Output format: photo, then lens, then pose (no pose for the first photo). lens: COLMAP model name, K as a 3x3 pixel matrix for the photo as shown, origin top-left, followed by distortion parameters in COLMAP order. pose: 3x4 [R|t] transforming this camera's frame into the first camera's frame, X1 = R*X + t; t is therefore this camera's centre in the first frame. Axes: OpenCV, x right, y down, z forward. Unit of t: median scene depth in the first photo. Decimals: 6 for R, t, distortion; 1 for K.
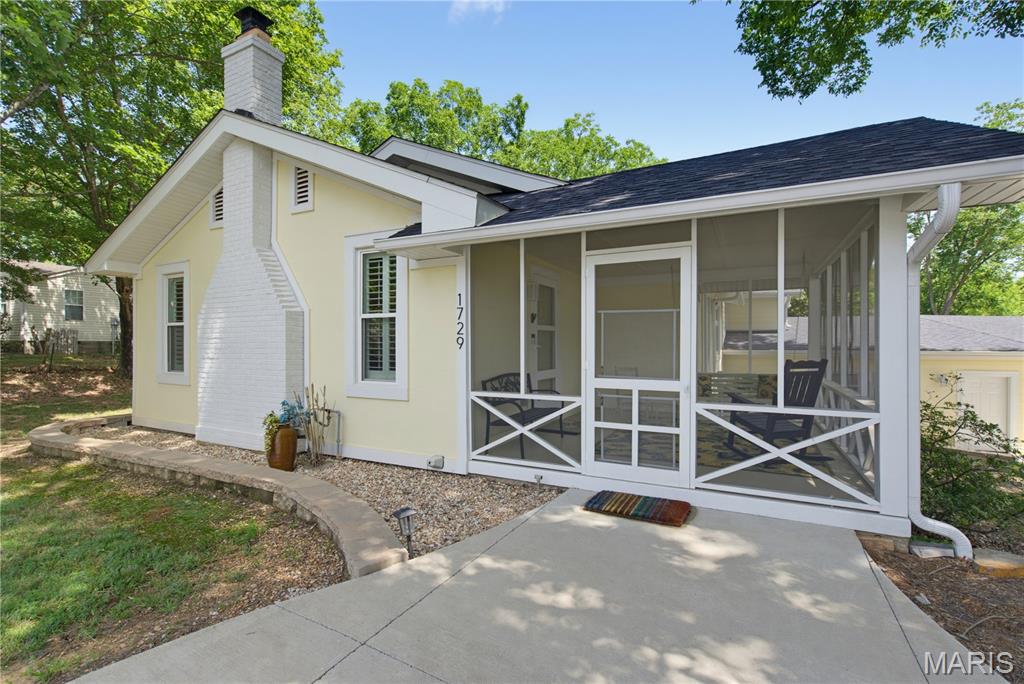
lens RADIAL K [[466.5, 0, 511.9], [0, 466.5, 347.1], [0, 0, 1]] dist [-0.002662, 0.000971]
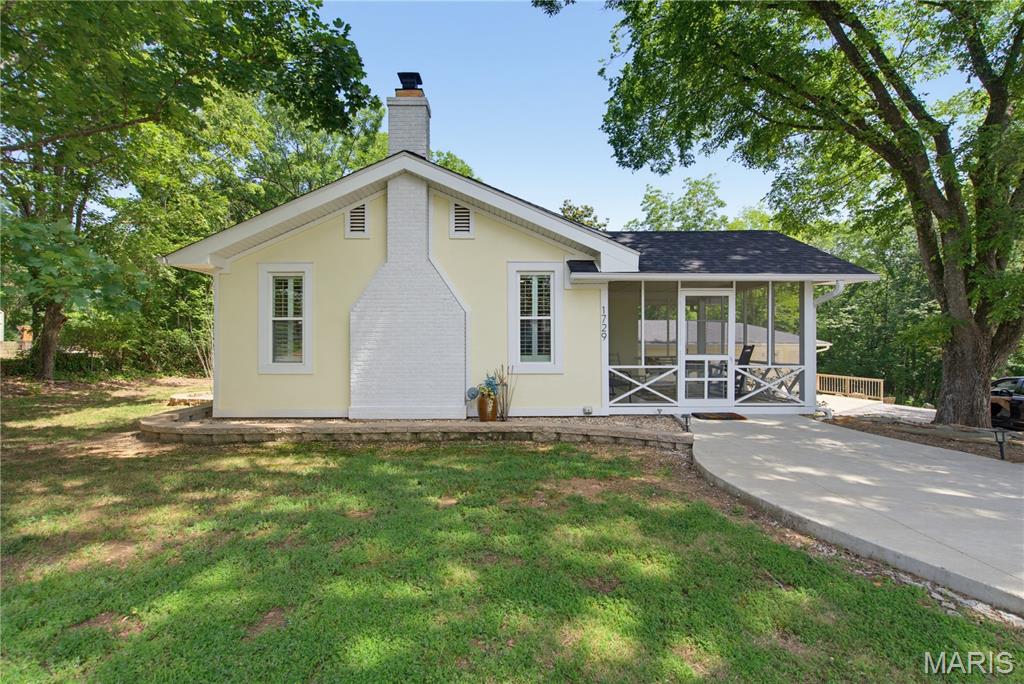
lens RADIAL K [[466.5, 0, 512.7], [0, 466.5, 337.4], [0, 0, 1]] dist [-0.002662, 0.000971]
pose [[0.882176, 0.003006, 0.470909, -1.113027], [0.001846, 0.999950, -0.009841, 0.009624], [-0.470915, 0.009551, 0.882127, -0.288498]]
